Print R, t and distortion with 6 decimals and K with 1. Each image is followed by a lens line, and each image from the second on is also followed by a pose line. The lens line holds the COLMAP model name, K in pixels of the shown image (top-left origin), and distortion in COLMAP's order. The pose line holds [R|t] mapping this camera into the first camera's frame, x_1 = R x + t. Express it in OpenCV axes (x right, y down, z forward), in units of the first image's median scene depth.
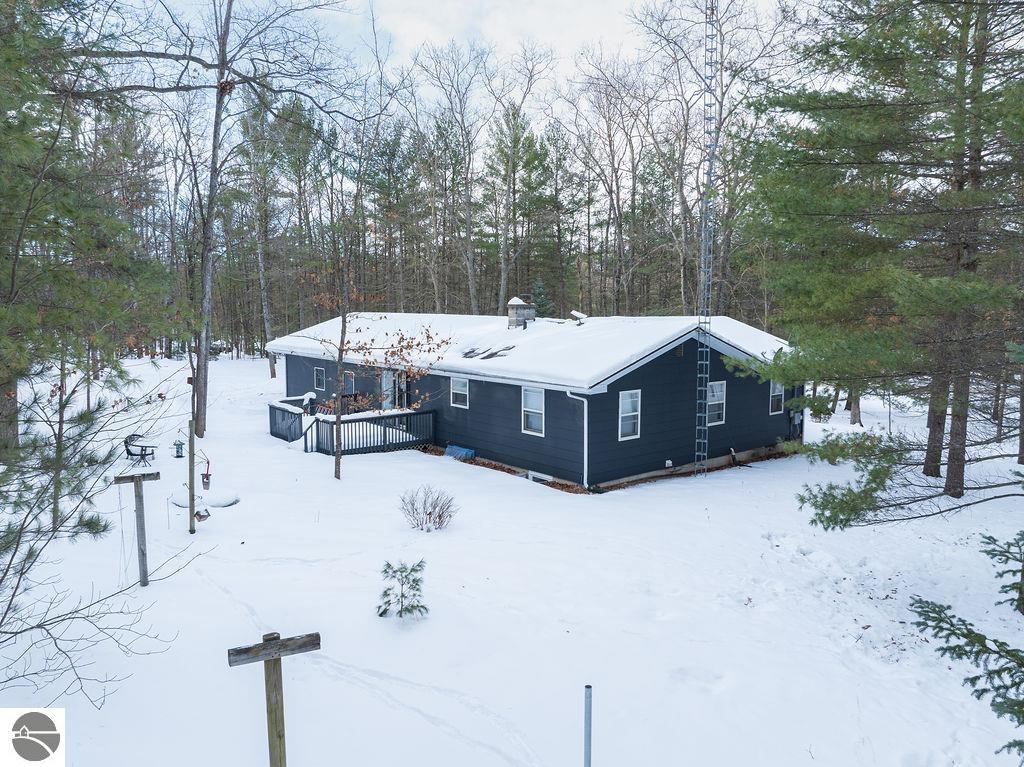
lens RADIAL K [[744.1, 0, 514.8], [0, 744.1, 348.9], [0, 0, 1]] dist [-0.007481, -0.000185]
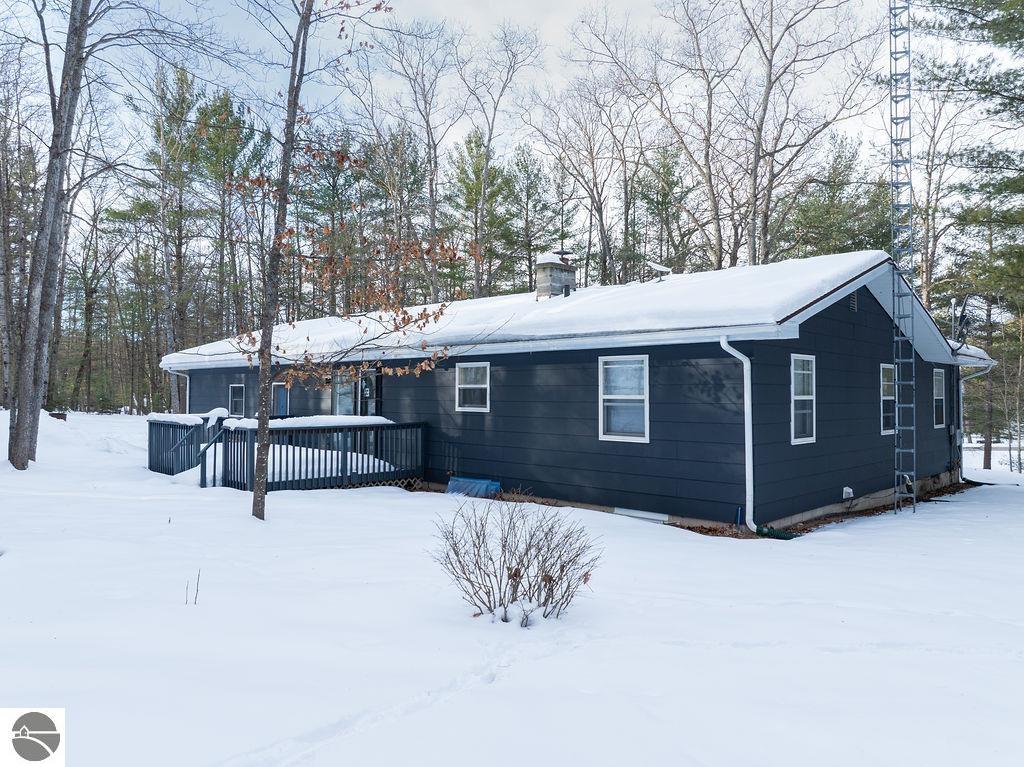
lens RADIAL K [[725.8, 0, 519.3], [0, 725.8, 374.9], [0, 0, 1]] dist [-0.017609, -0.007137]
pose [[0.994717, 0.004456, 0.102561, -0.093826], [0.004650, 0.996076, -0.088376, 0.098014], [-0.102552, 0.088386, 0.990793, 0.403349]]
